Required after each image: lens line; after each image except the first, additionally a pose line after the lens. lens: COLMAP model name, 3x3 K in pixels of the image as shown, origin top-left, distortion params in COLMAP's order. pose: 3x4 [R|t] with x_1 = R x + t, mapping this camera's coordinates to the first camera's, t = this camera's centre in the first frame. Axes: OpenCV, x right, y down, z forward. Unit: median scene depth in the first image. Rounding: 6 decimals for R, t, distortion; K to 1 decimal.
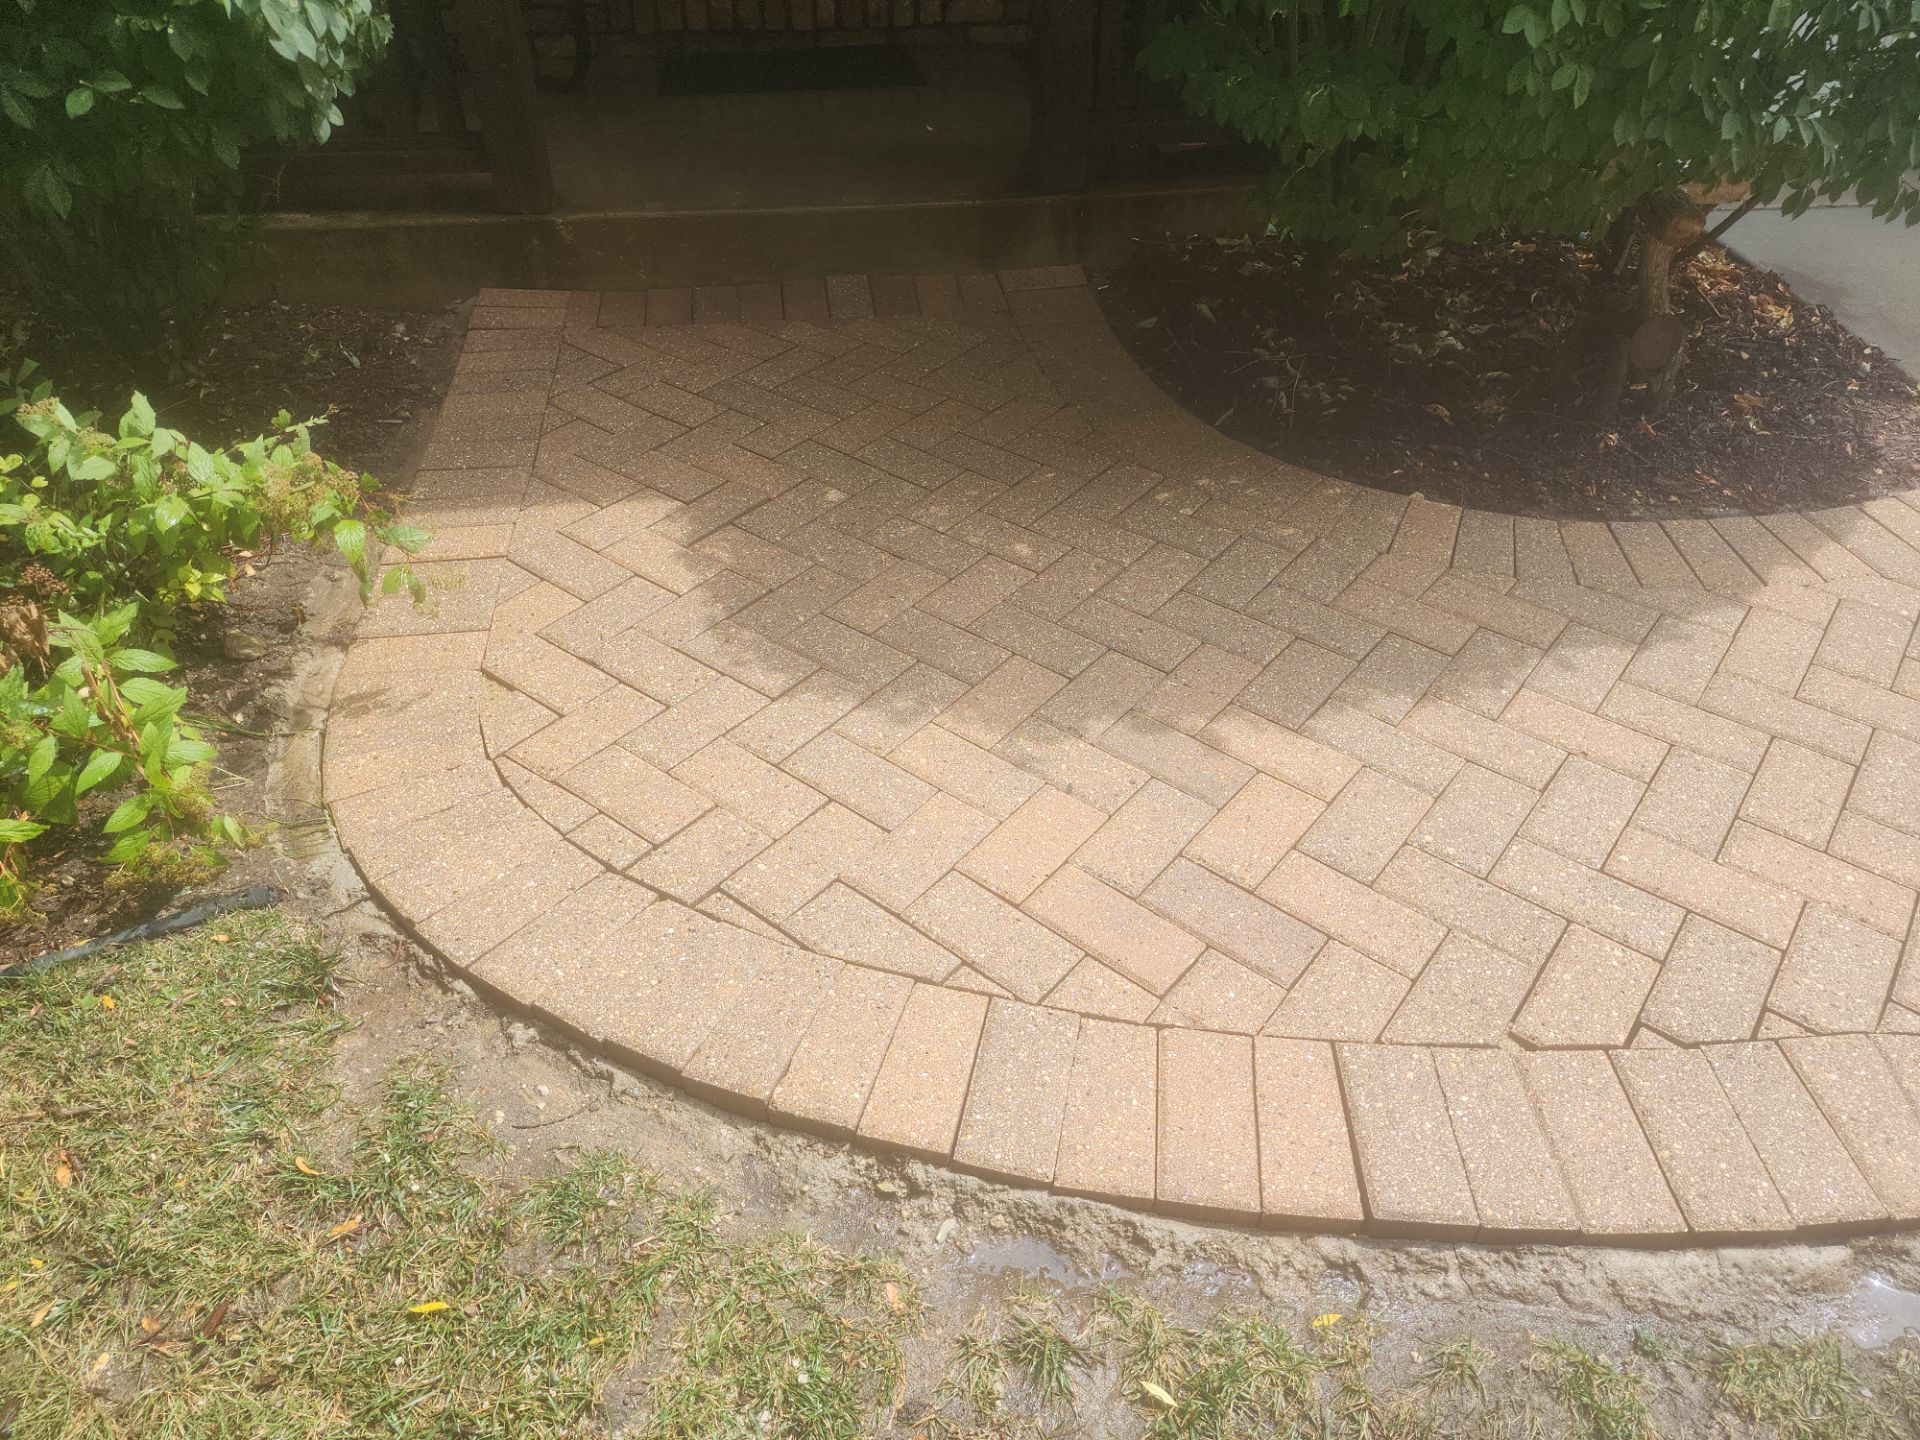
lens RADIAL K [[1281.2, 0, 1002.2], [0, 1281.2, 726.4], [0, 0, 1]] dist [0.074741, -0.050431]
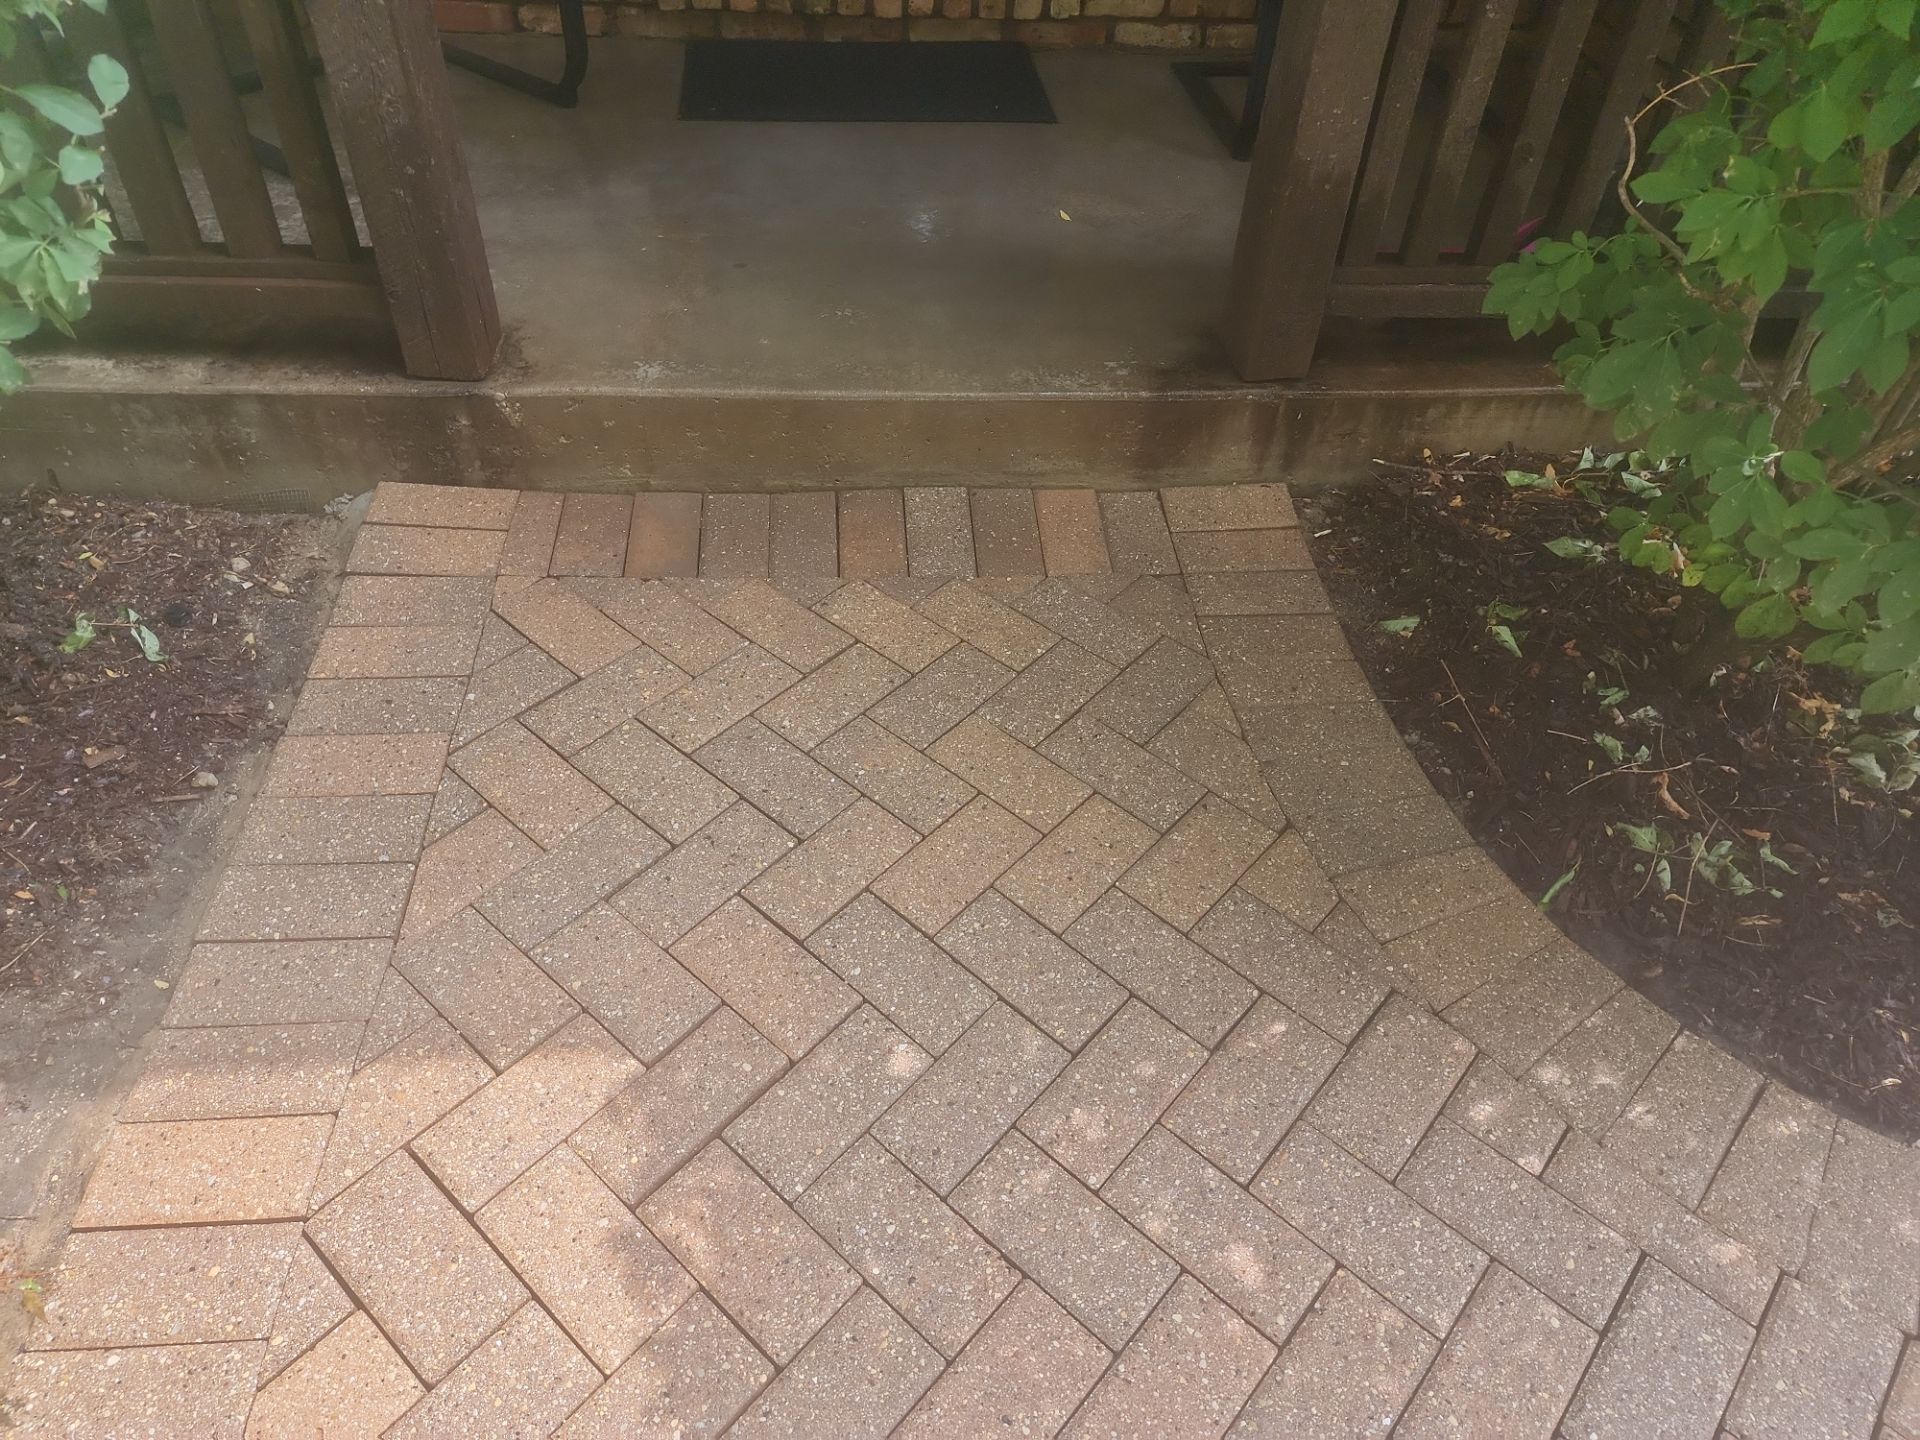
lens RADIAL K [[1304.8, 0, 1027.7], [0, 1304.8, 724.9], [0, 0, 1]] dist [0.075025, -0.055380]
pose [[0.997647, 0.068479, -0.003360, -0.067652], [-0.067987, 0.994434, 0.080494, -0.305556], [0.008853, -0.080076, 0.996749, 0.345139]]
